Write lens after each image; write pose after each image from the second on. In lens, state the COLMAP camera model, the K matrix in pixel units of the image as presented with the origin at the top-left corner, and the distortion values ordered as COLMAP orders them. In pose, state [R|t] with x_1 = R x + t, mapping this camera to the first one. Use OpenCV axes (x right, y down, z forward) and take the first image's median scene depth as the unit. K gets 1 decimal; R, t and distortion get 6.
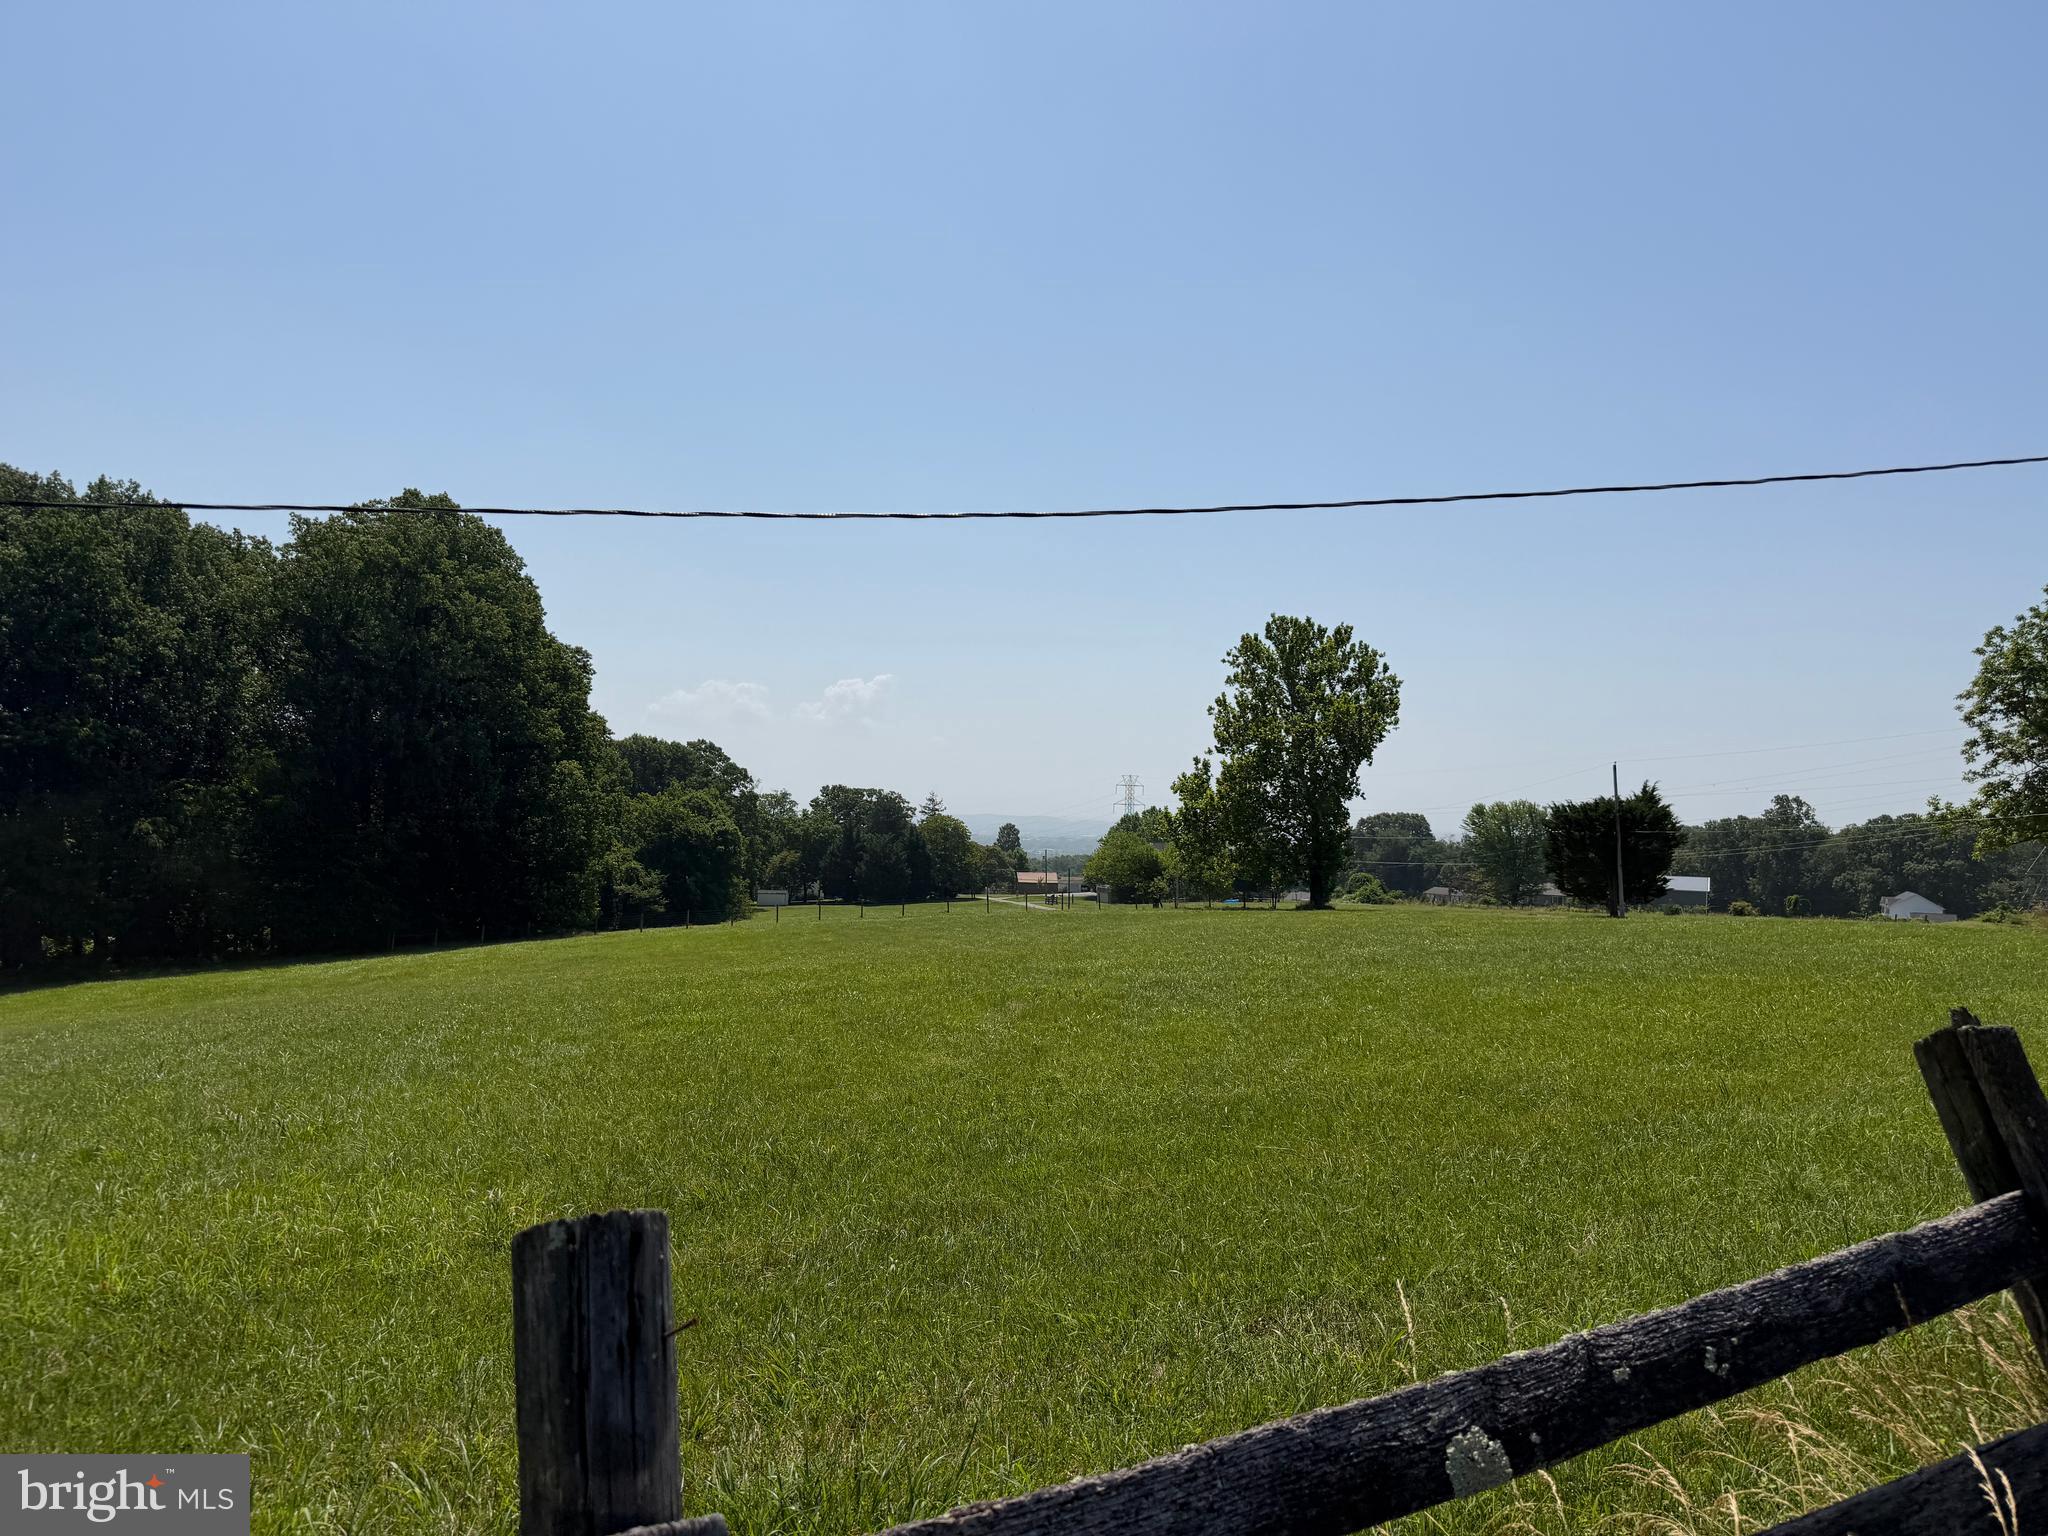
lens RADIAL K [[1372.2, 0, 1028.5], [0, 1372.2, 772.0], [0, 0, 1]] dist [0.158639, -0.206484]
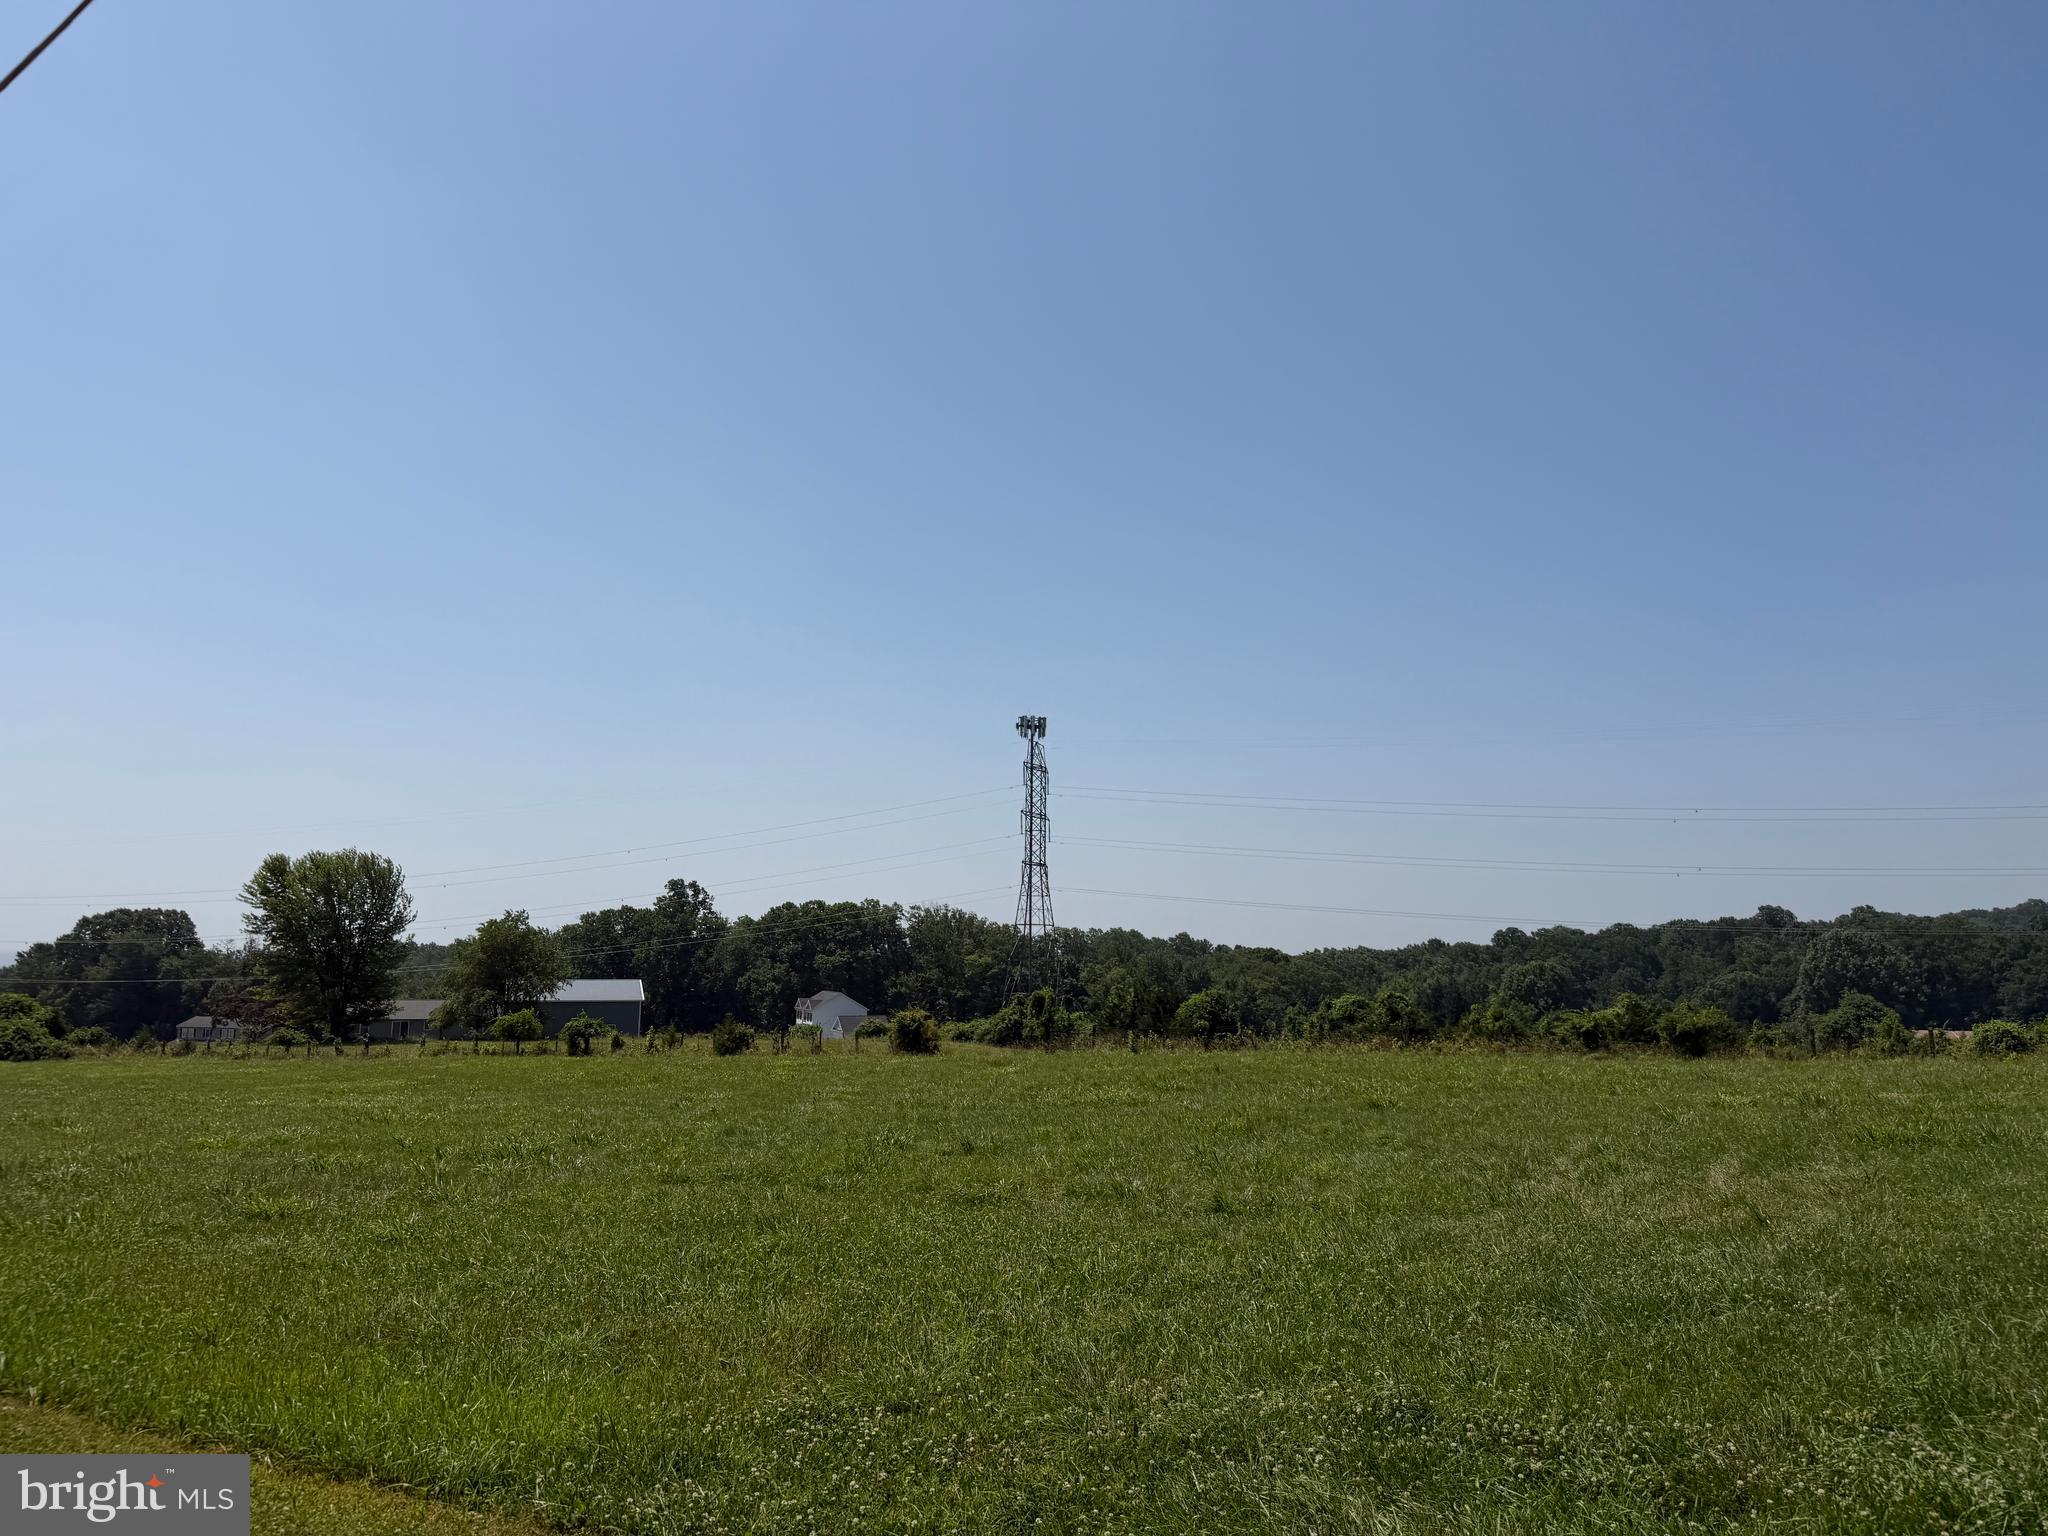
lens RADIAL K [[1372.2, 0, 1028.5], [0, 1372.2, 772.0], [0, 0, 1]] dist [0.158639, -0.206484]
pose [[0.695603, 0.082020, 0.713729, 0.094196], [-0.022233, 0.995443, -0.092726, 0.024676], [-0.718082, 0.048632, 0.694257, 0.289868]]
